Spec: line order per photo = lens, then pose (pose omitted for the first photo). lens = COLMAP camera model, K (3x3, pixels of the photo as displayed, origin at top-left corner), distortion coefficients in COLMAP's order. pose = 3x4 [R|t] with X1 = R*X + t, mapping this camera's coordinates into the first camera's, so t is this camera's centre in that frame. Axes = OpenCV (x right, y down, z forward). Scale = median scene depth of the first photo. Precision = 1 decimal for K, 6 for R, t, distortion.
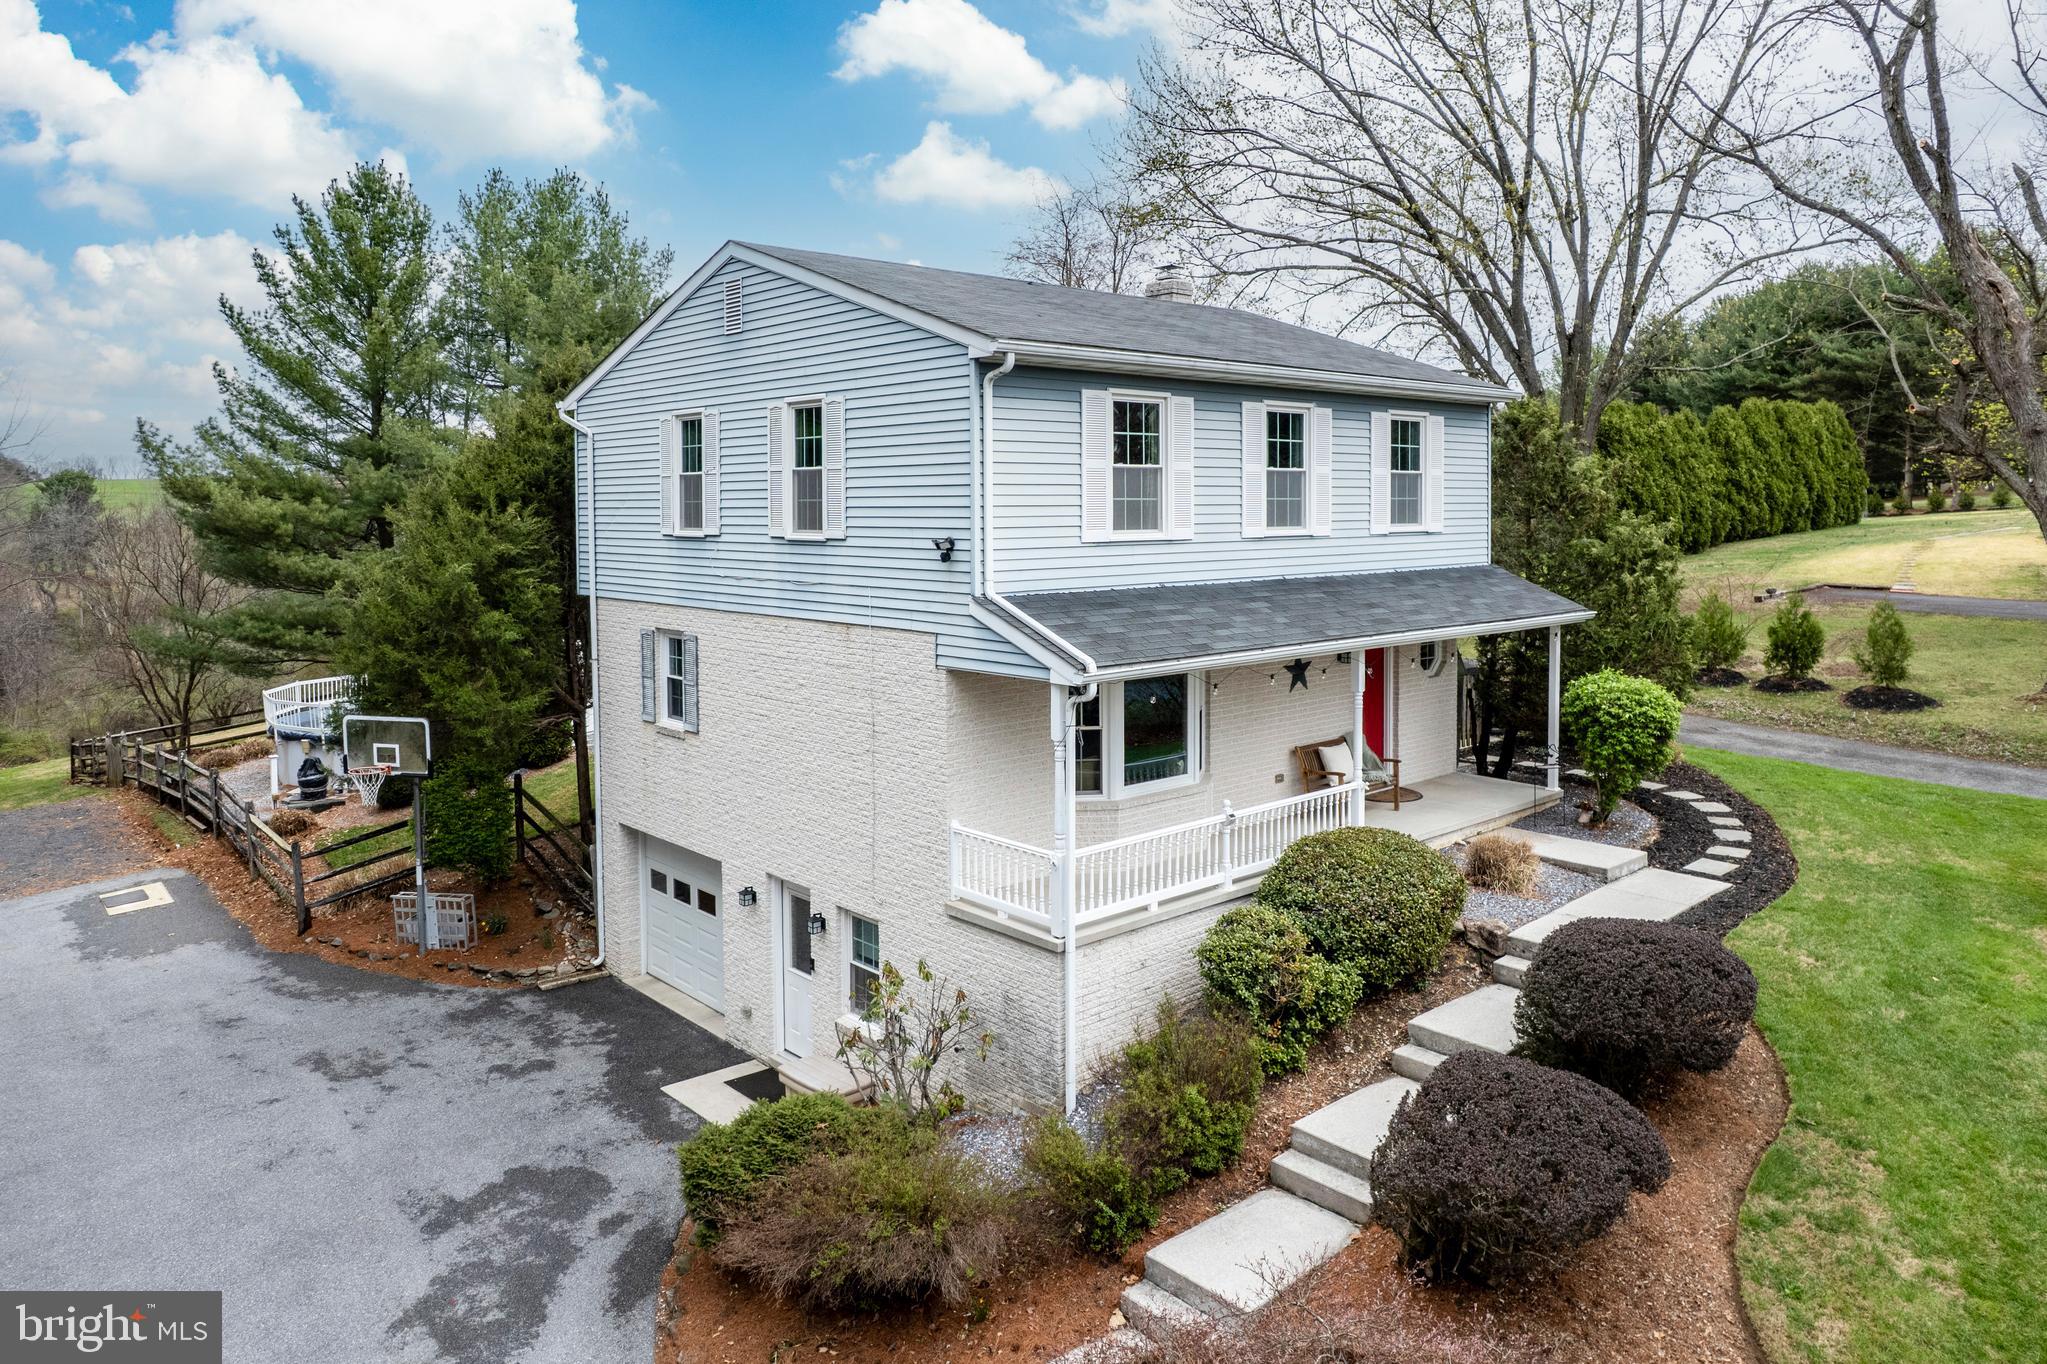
lens RADIAL K [[1396.2, 0, 1023.5], [0, 1396.2, 682.0], [0, 0, 1]] dist [-0.078128, 0.072102]
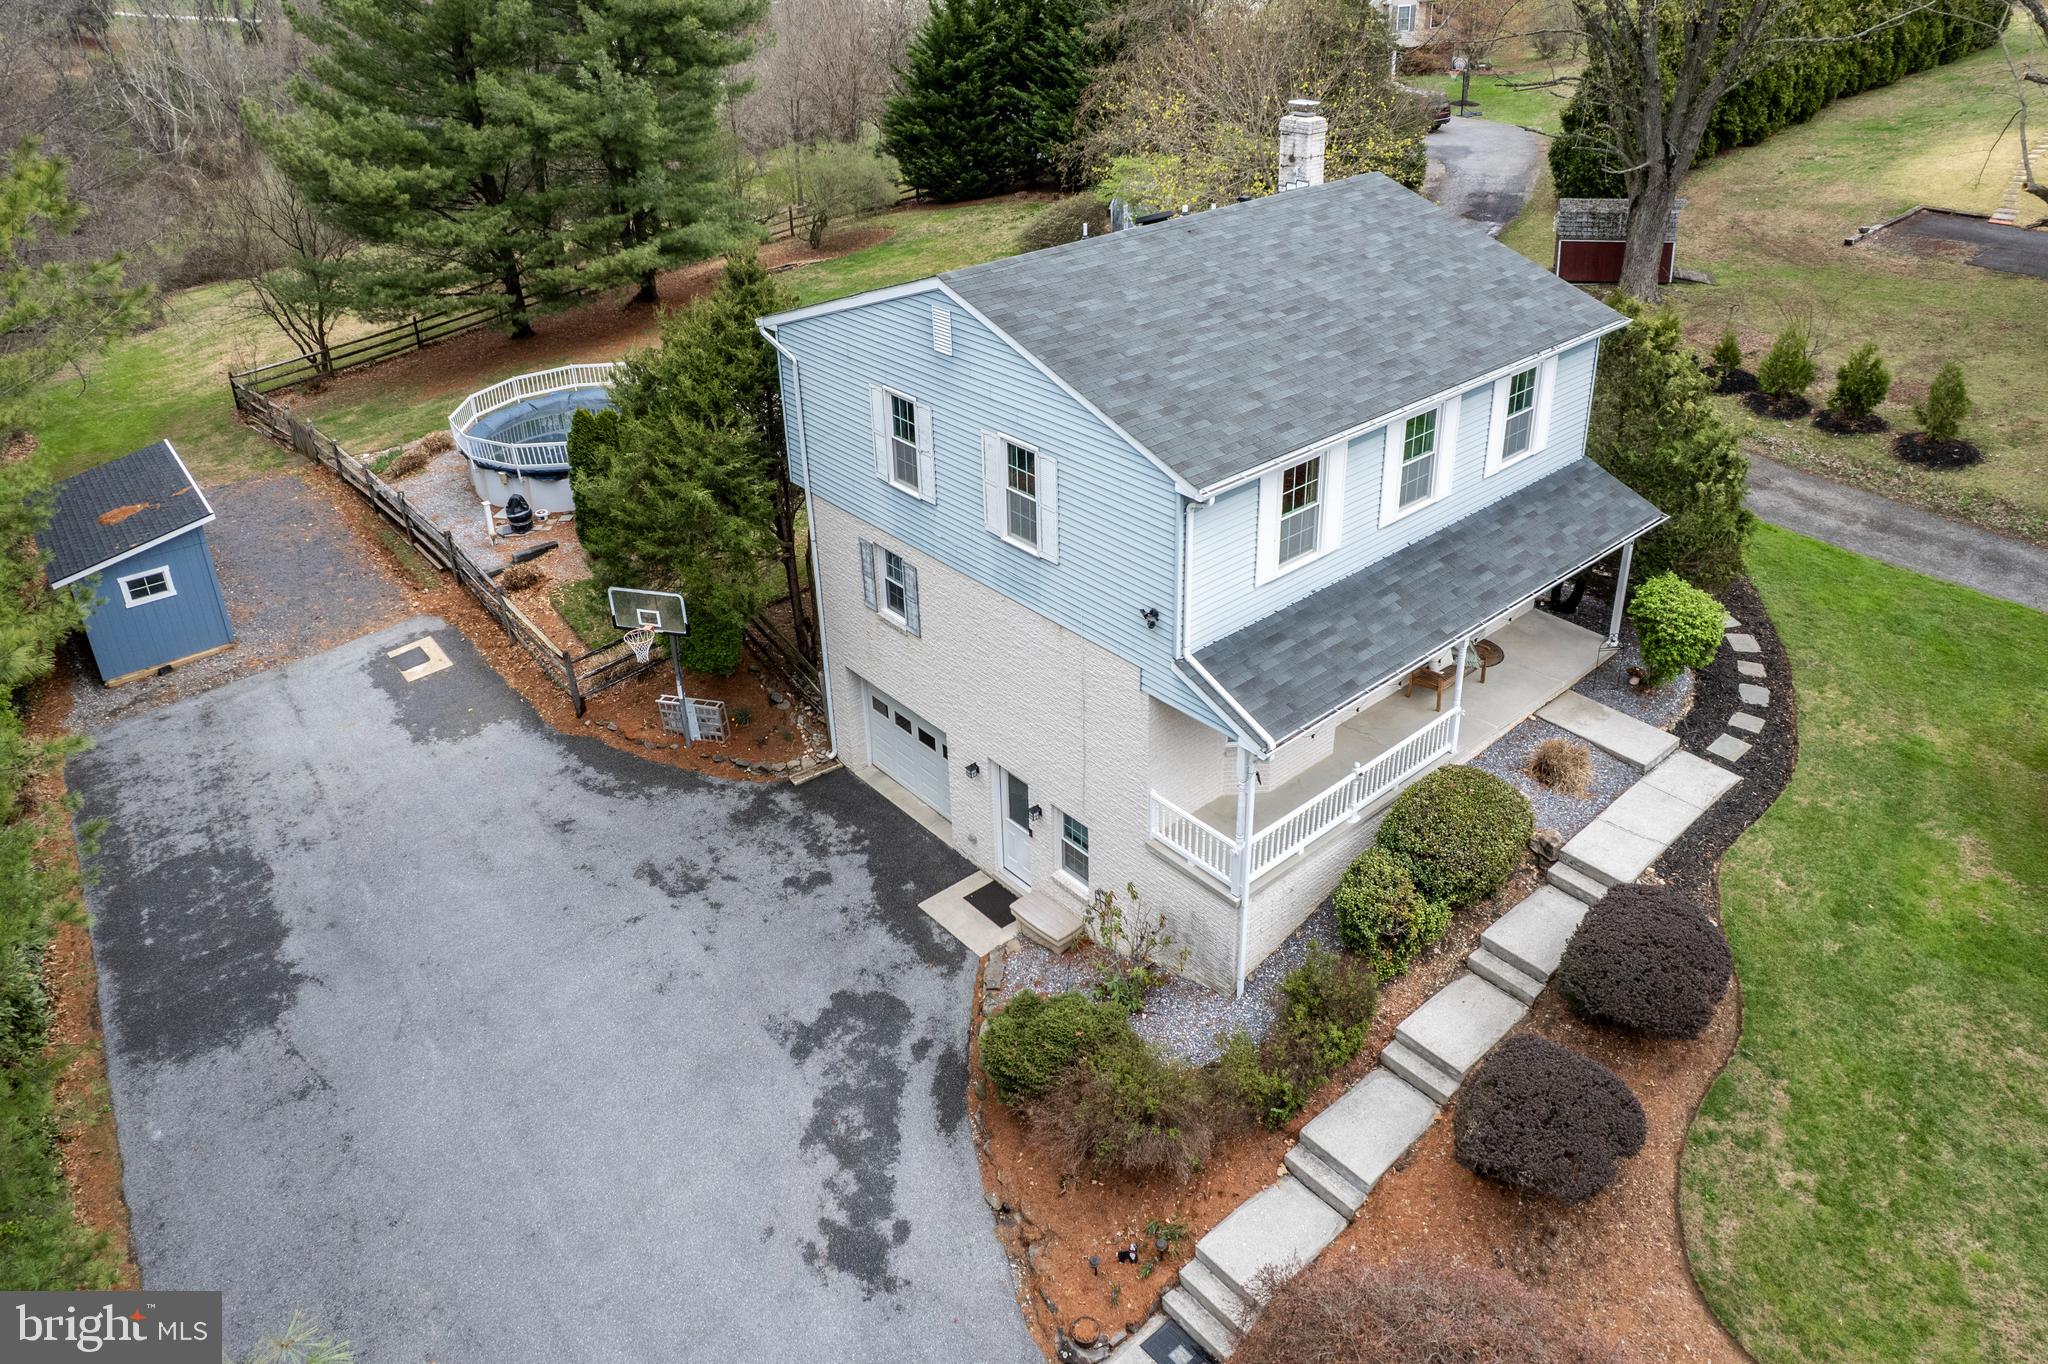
lens RADIAL K [[1355.0, 0, 1036.1], [0, 1355.0, 683.7], [0, 0, 1]] dist [-0.063666, 0.058166]
pose [[0.999149, -0.020051, -0.036033, -0.103217], [0.032852, 0.915196, 0.401667, -0.474288], [0.024924, -0.402509, 0.915077, -0.136939]]
